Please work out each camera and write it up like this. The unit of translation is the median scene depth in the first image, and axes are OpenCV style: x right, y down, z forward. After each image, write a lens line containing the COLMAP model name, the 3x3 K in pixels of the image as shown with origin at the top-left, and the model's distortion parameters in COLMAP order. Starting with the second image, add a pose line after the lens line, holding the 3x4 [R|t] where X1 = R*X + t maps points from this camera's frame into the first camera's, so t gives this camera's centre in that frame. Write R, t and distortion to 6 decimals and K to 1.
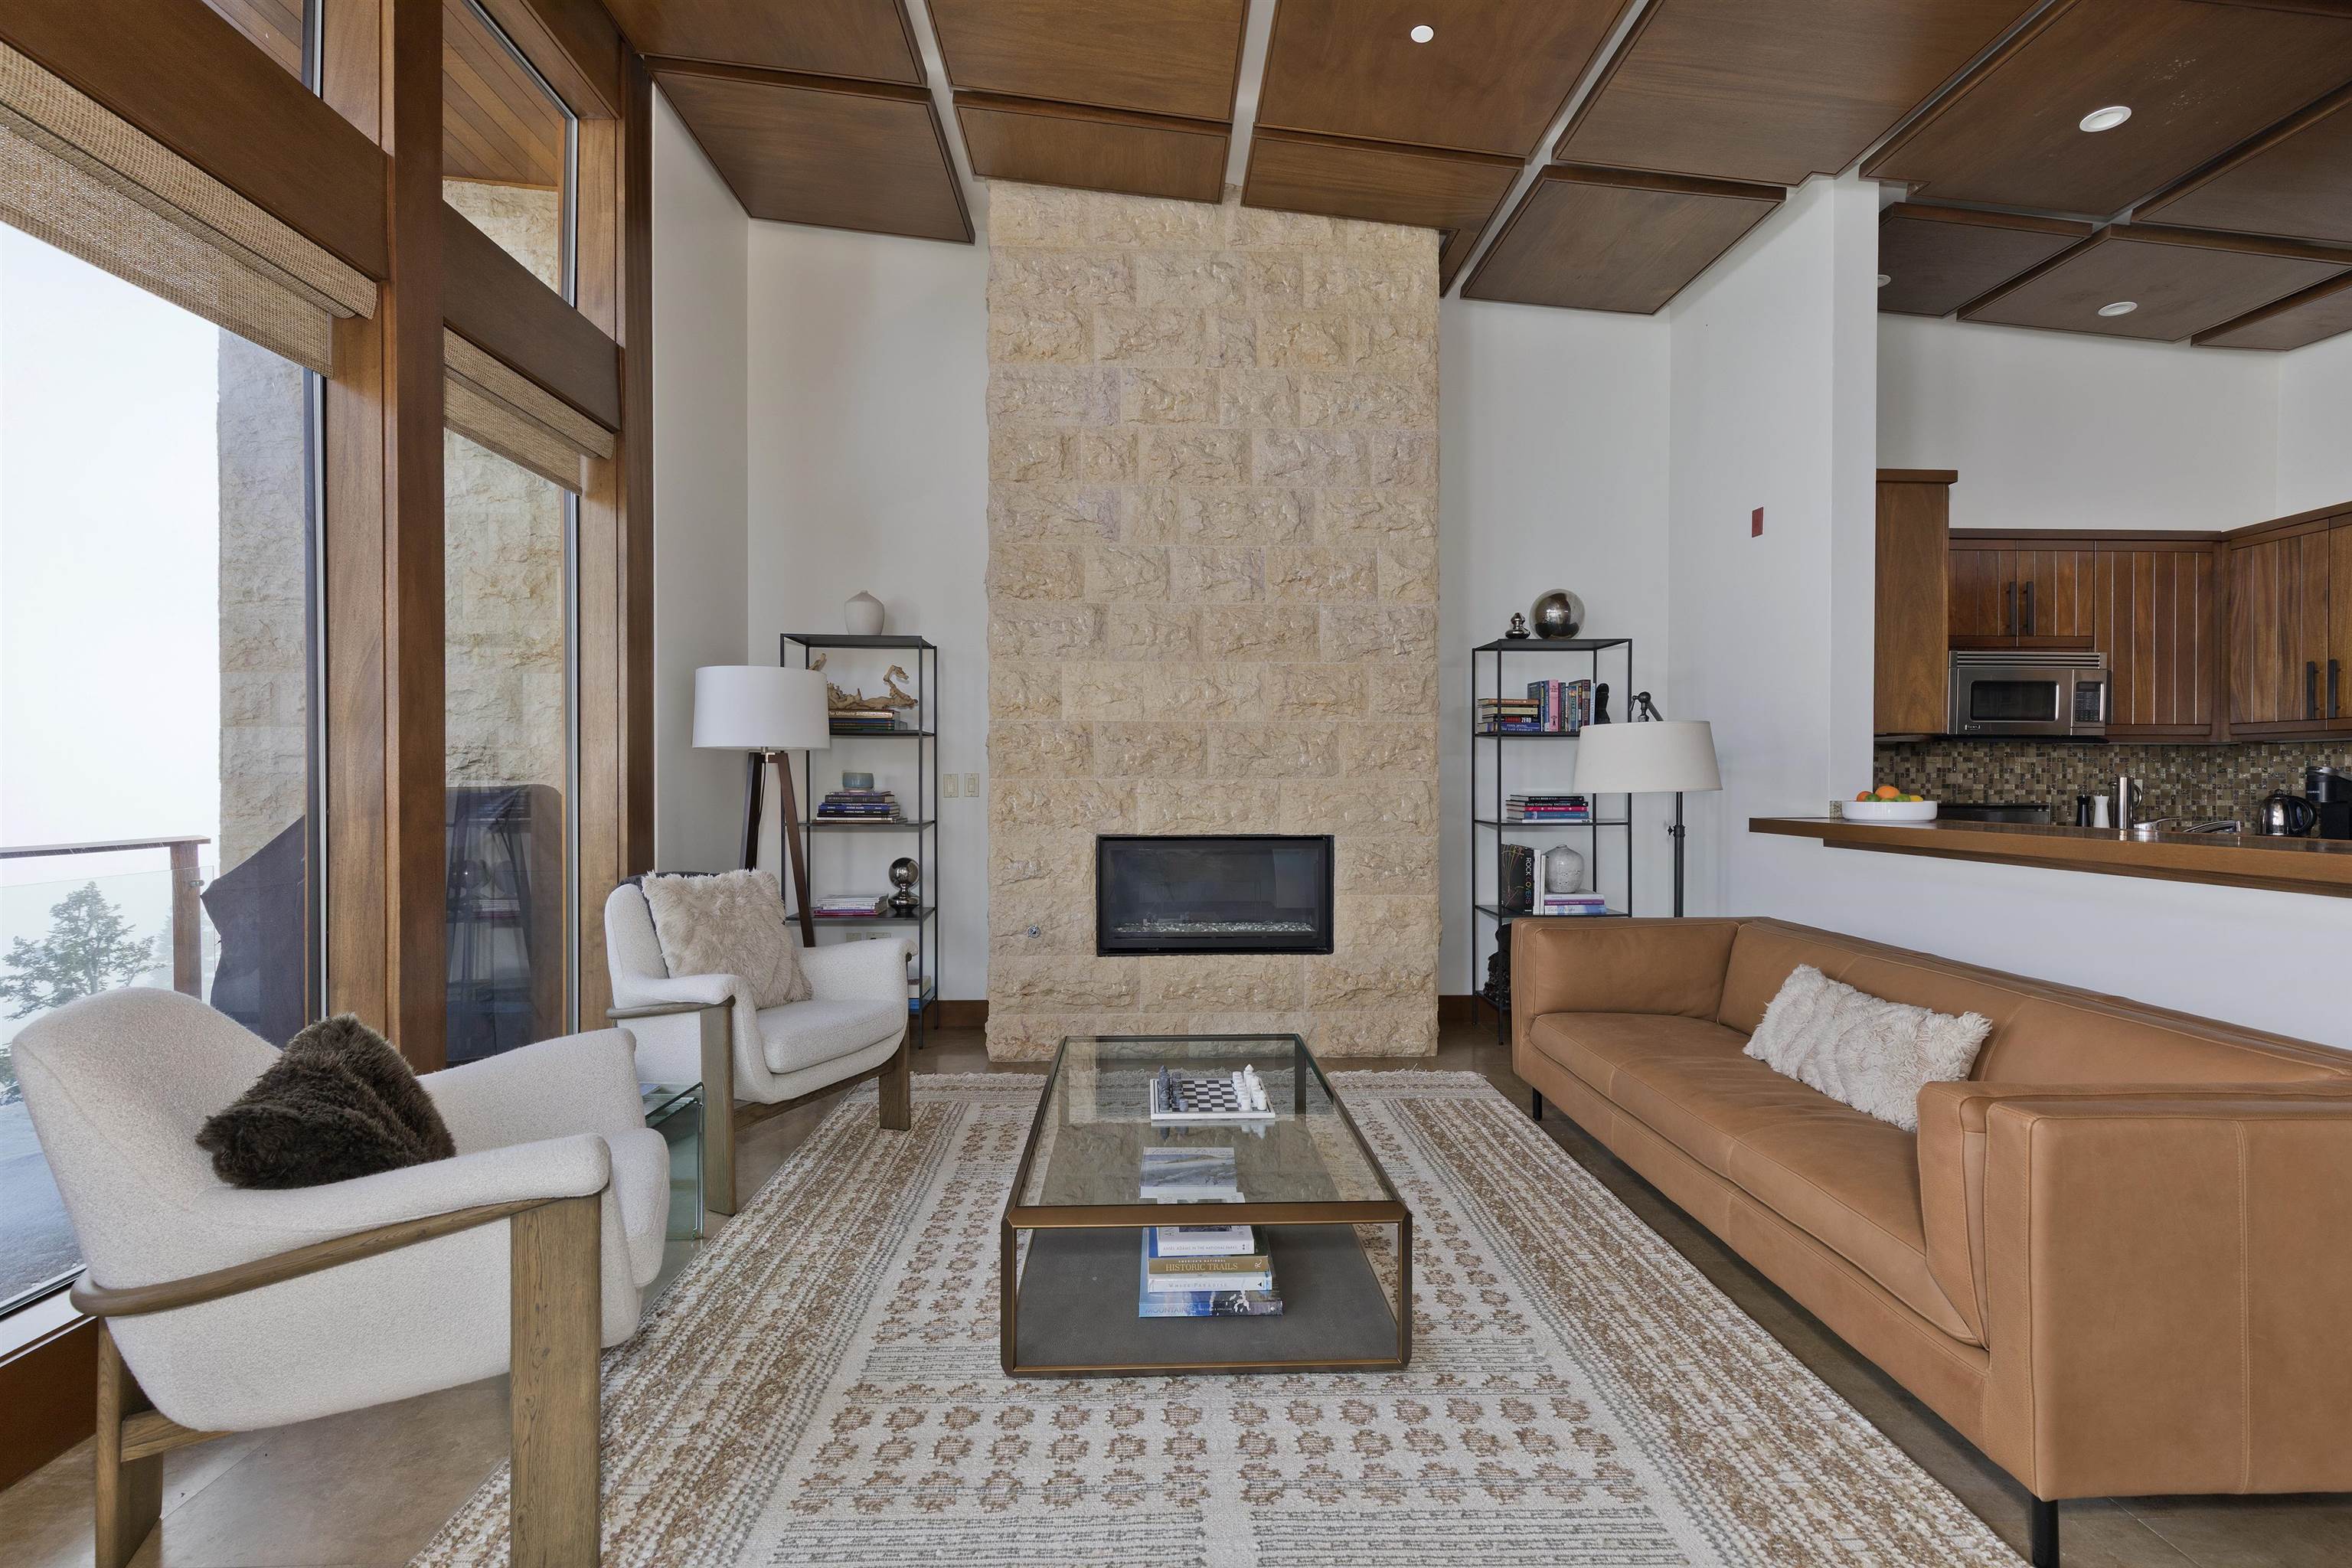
lens RADIAL K [[1061.8, 0, 1181.7], [0, 1061.8, 779.2], [0, 0, 1]] dist [0.006963, -0.002301]
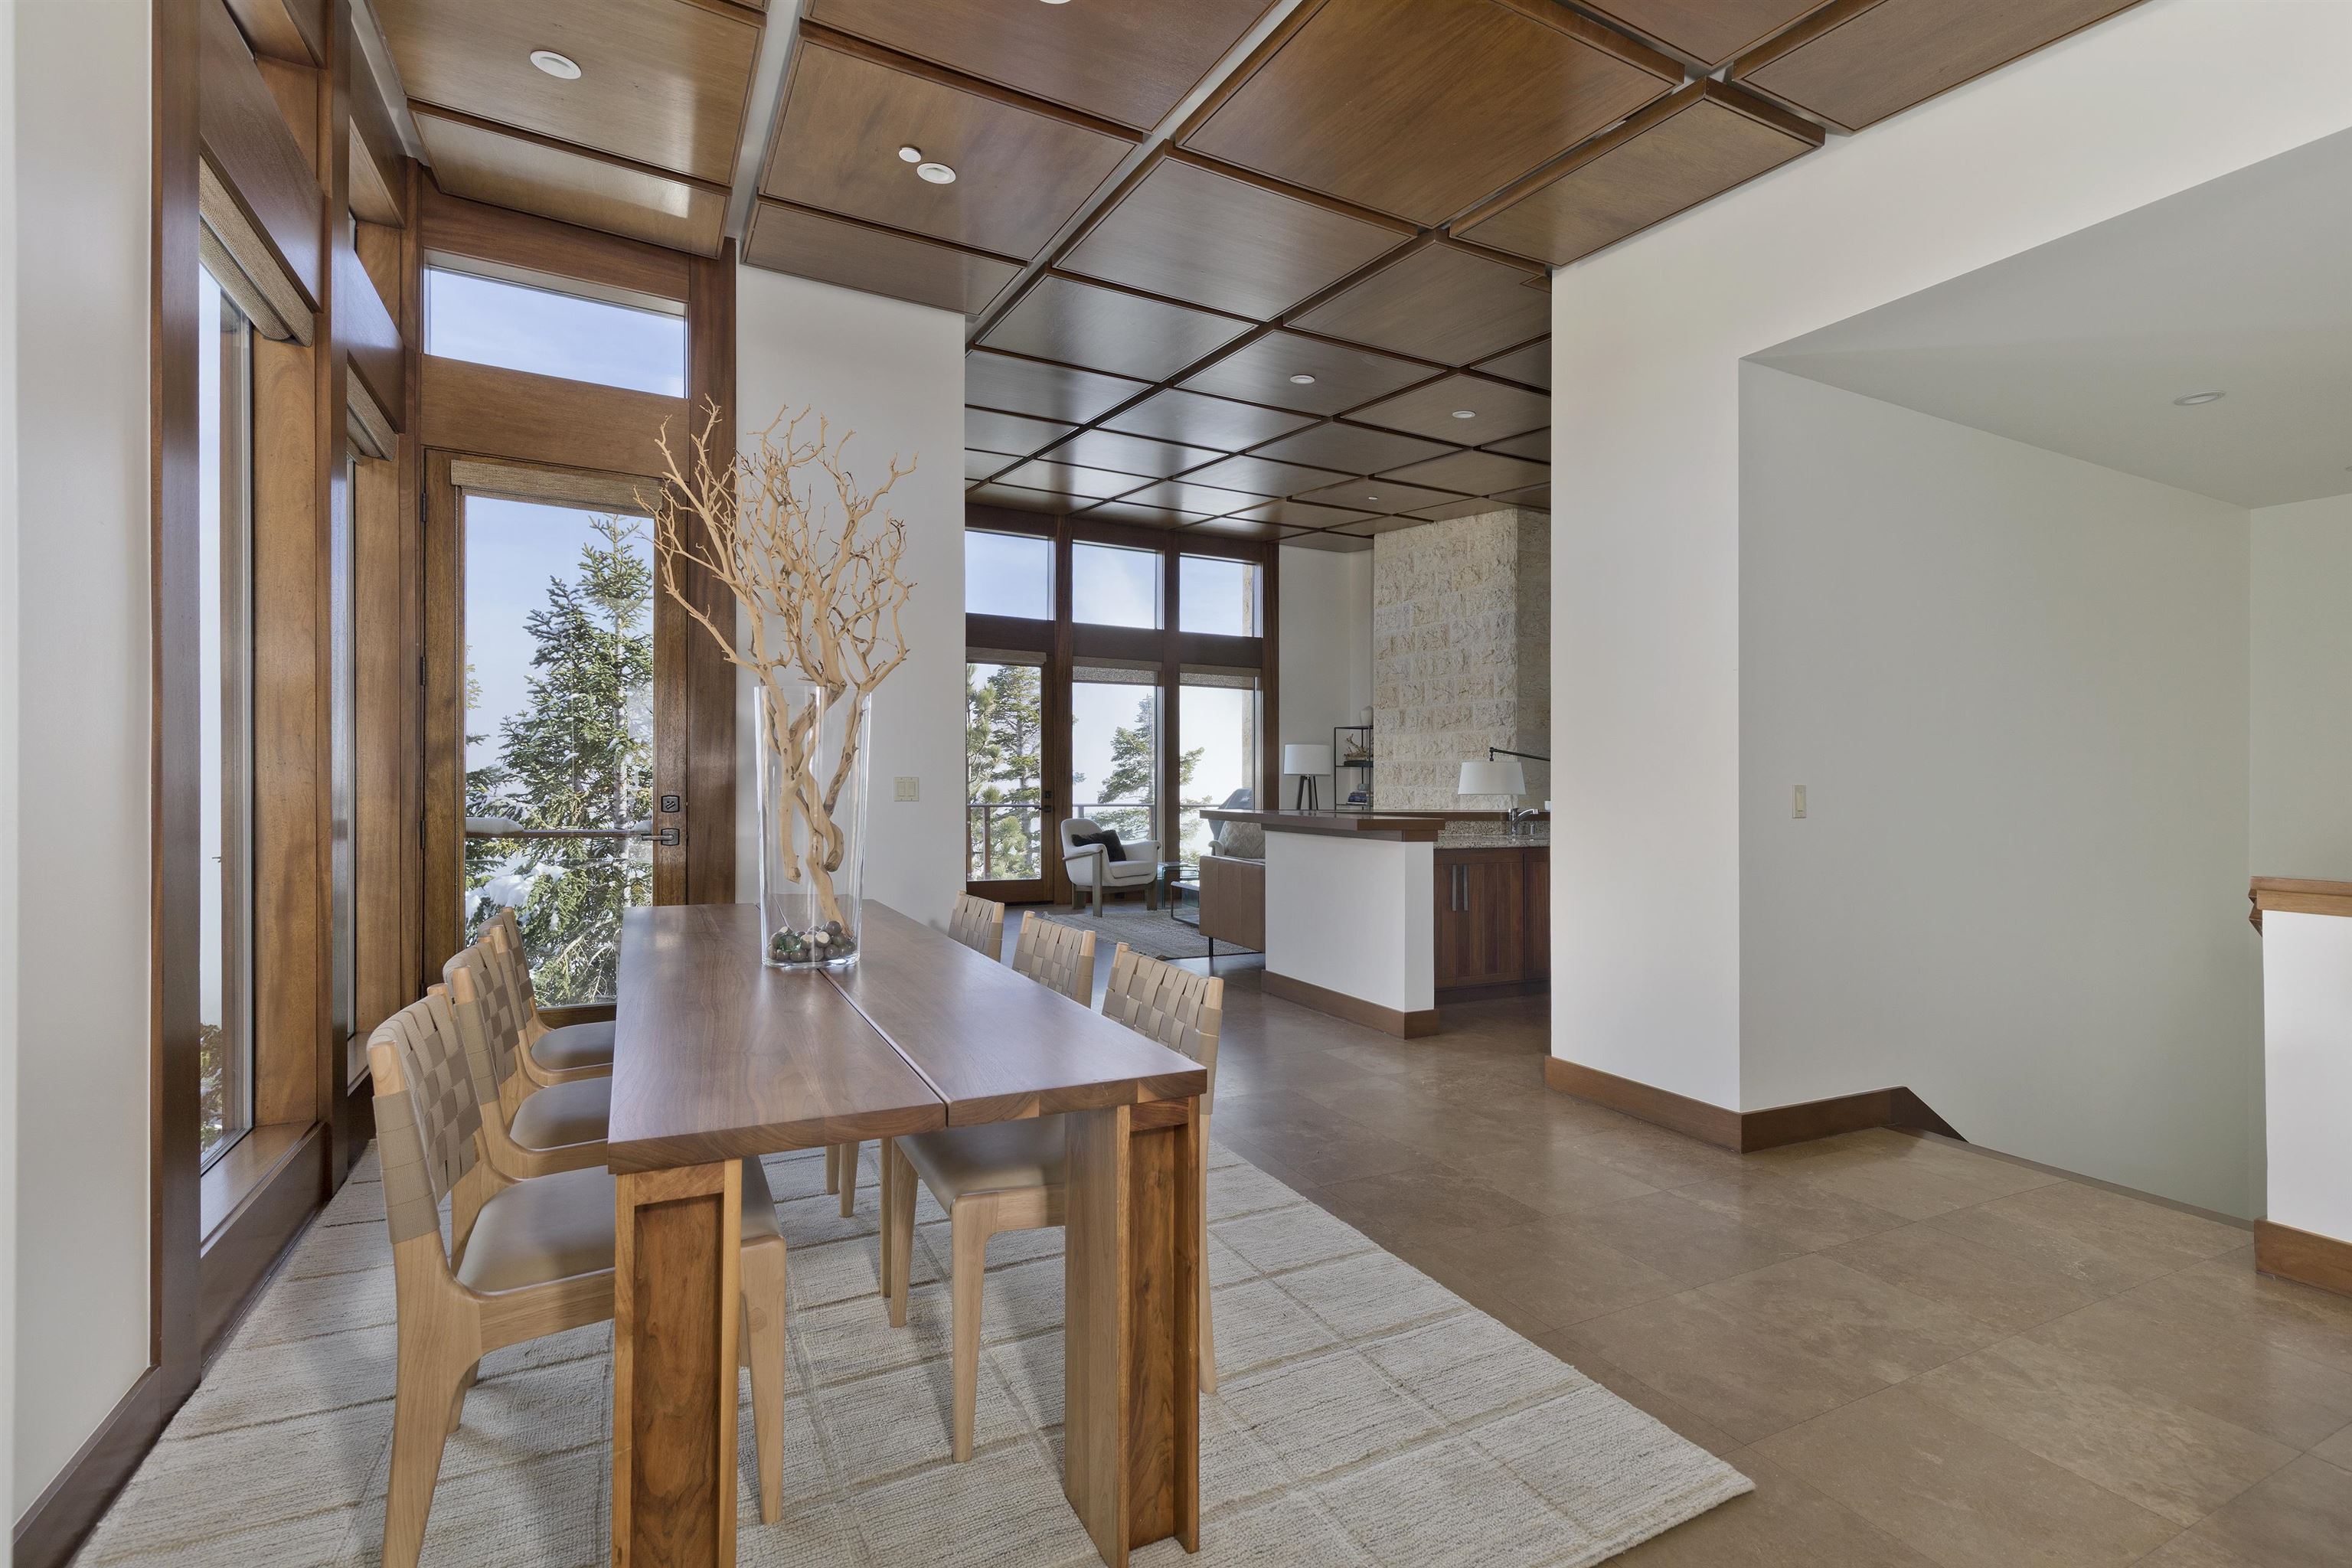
lens RADIAL K [[1061.8, 0, 1181.1], [0, 1061.8, 788.8], [0, 0, 1]] dist [0.006963, -0.002301]
pose [[0.411460, 0.011752, -0.911352, 1.792138], [-0.009203, 0.999919, 0.008739, -0.010236], [0.911381, 0.004792, 0.411535, -0.362661]]
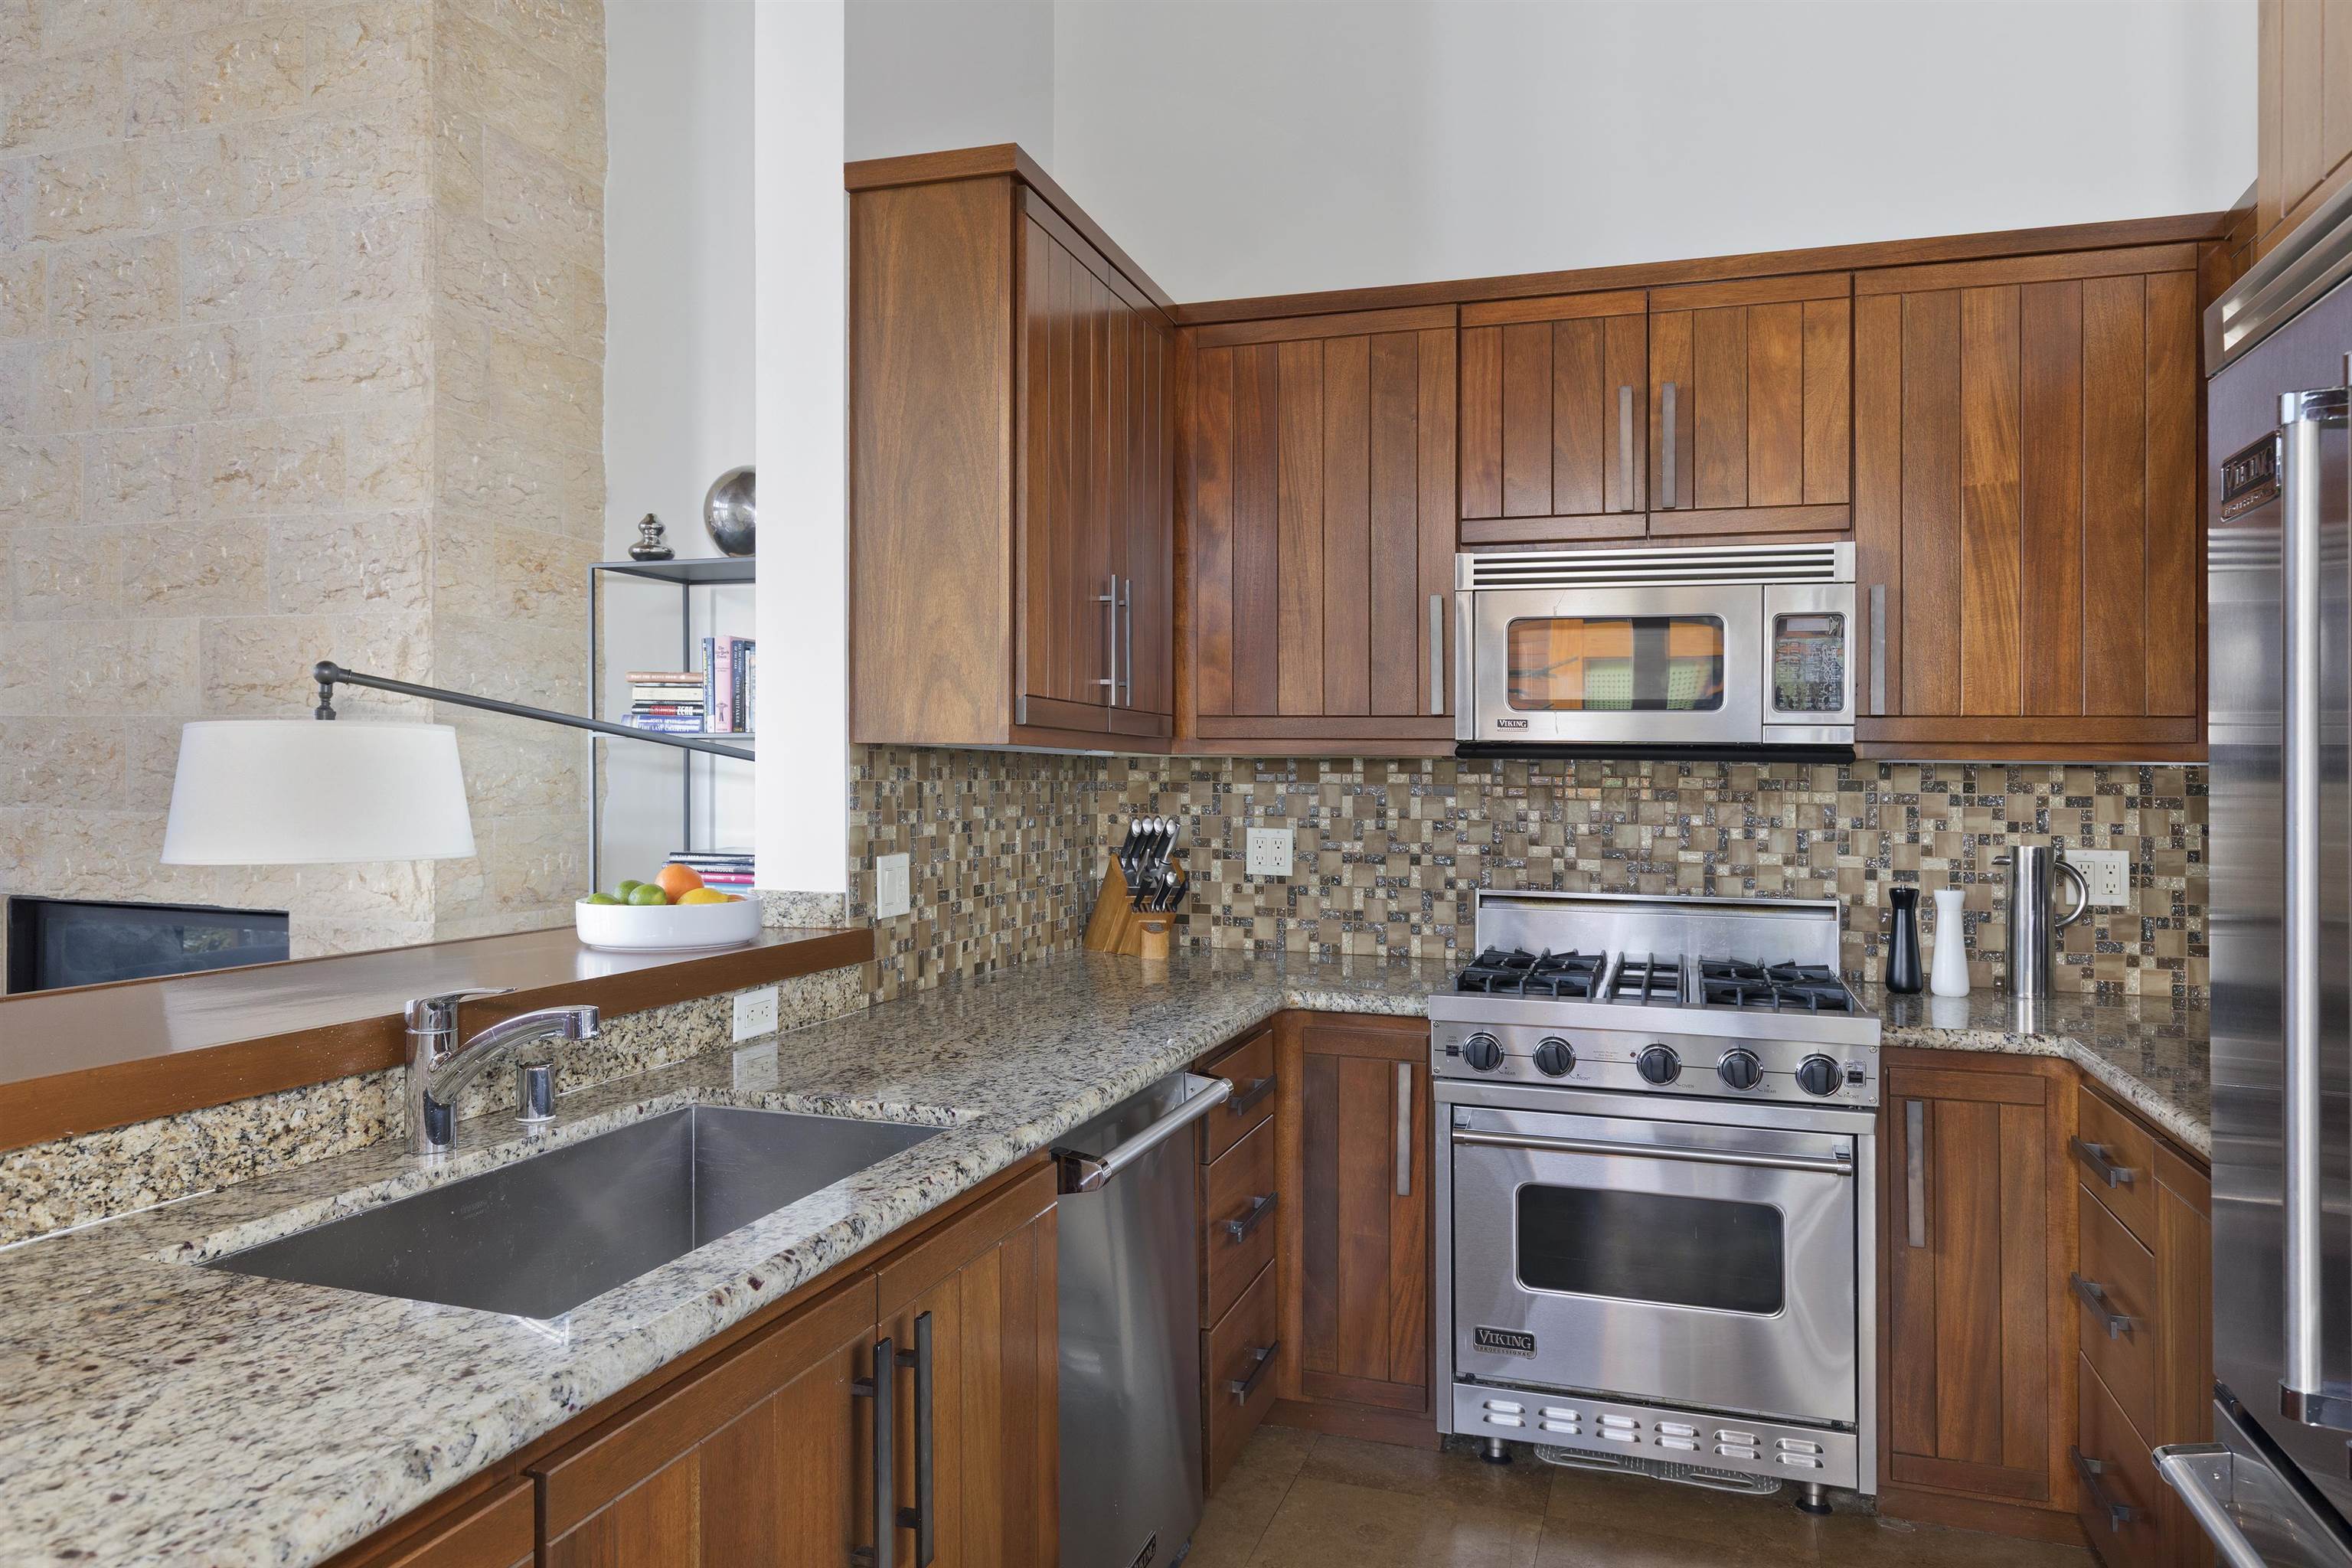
lens RADIAL K [[1466.6, 0, 1190.8], [0, 1466.6, 714.9], [0, 0, 1]] dist [0.005622, 0.008809]
pose [[0.941254, -0.002389, -0.337690, 0.893520], [-0.013080, 0.998967, -0.043523, -0.026766], [0.337445, 0.045383, 0.940250, 0.420825]]
